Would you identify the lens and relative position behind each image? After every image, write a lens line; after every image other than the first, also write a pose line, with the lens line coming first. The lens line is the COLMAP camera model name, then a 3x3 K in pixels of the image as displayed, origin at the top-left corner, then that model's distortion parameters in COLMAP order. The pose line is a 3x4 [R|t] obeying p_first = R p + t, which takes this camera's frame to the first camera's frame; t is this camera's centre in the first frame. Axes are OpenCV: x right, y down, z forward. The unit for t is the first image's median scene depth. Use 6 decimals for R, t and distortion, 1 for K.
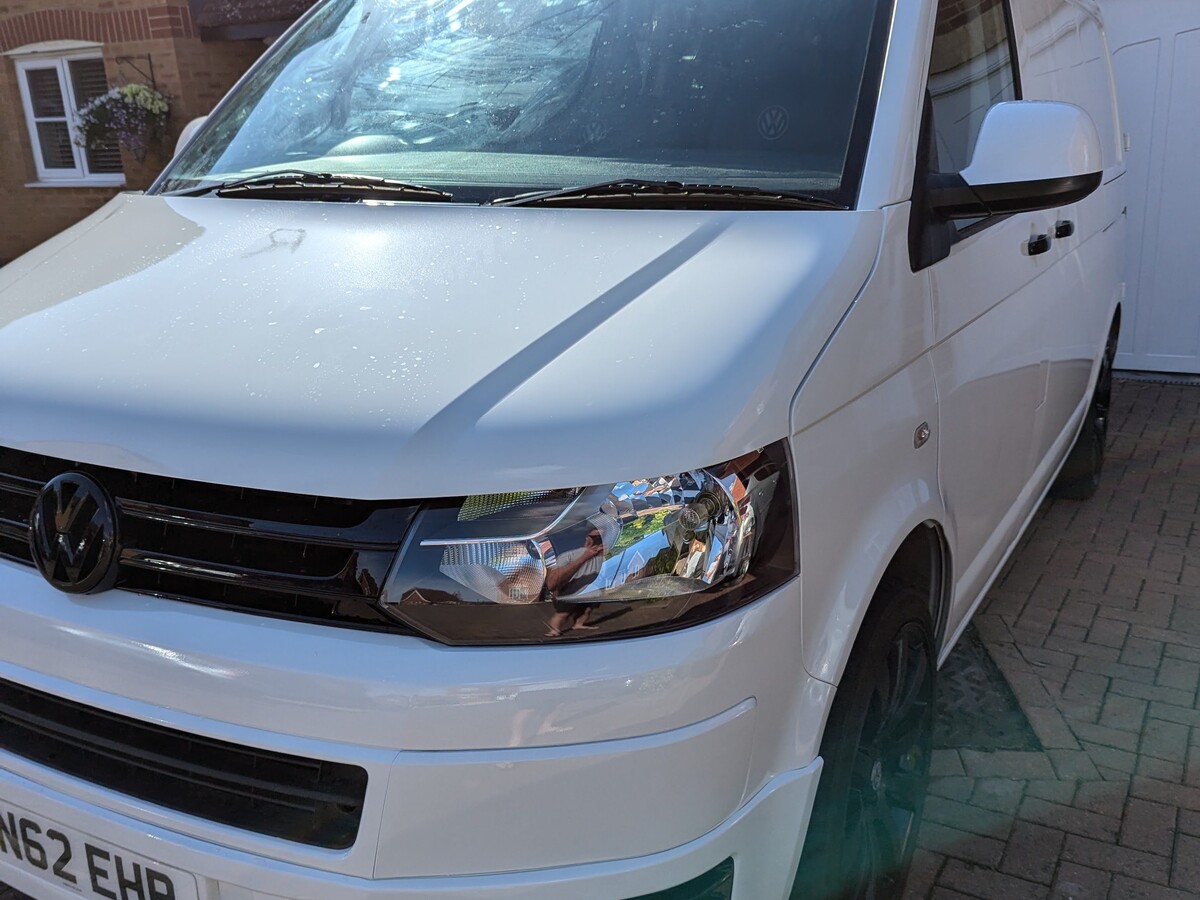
lens RADIAL K [[1145.4, 0, 606.1], [0, 1145.4, 447.1], [0, 0, 1]] dist [0.038751, 0.000000]
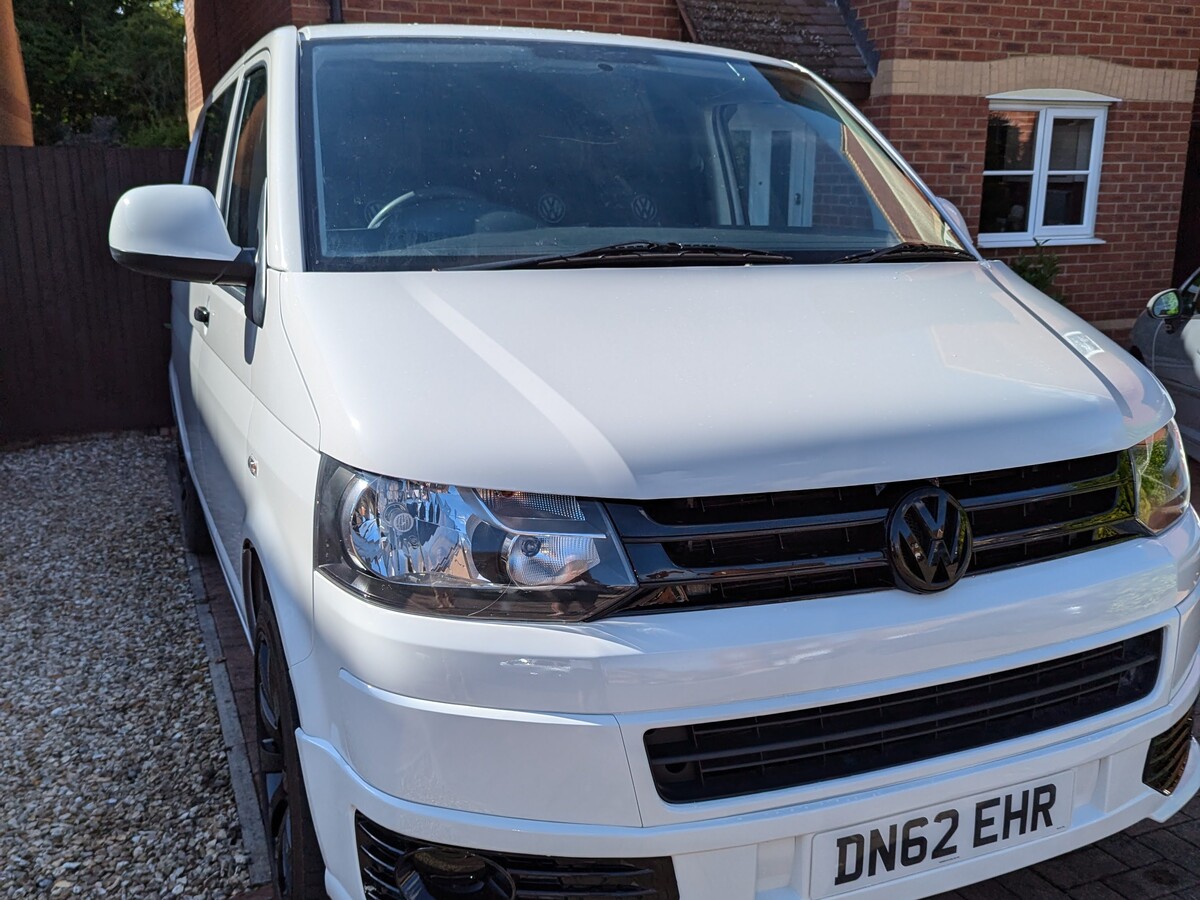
lens RADIAL K [[1145.4, 0, 623.1], [0, 1145.4, 430.2], [0, 0, 1]] dist [0.038751, 0.000000]
pose [[0.595619, -0.132045, 0.792340, -1.547124], [0.201560, 0.979406, 0.011703, -0.110109], [-0.777568, 0.152734, 0.609968, 0.521497]]
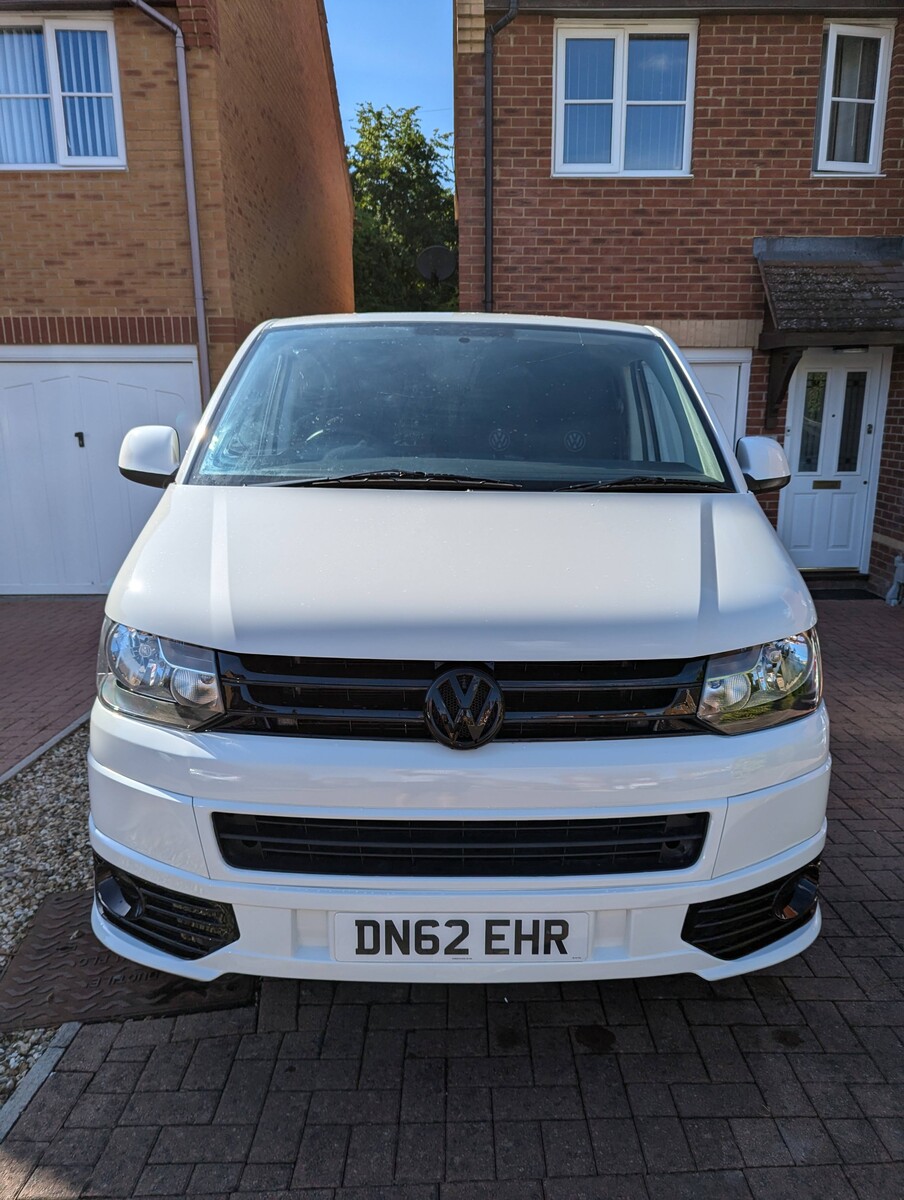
lens RADIAL K [[865.7, 0, 476.2], [0, 865.7, 588.7], [0, 0, 1]] dist [0.066743, -0.067057]
pose [[0.861775, -0.061771, 0.503516, -1.008529], [0.106451, 0.992480, -0.060435, -0.011393], [-0.495996, 0.105681, 0.861870, 0.003581]]
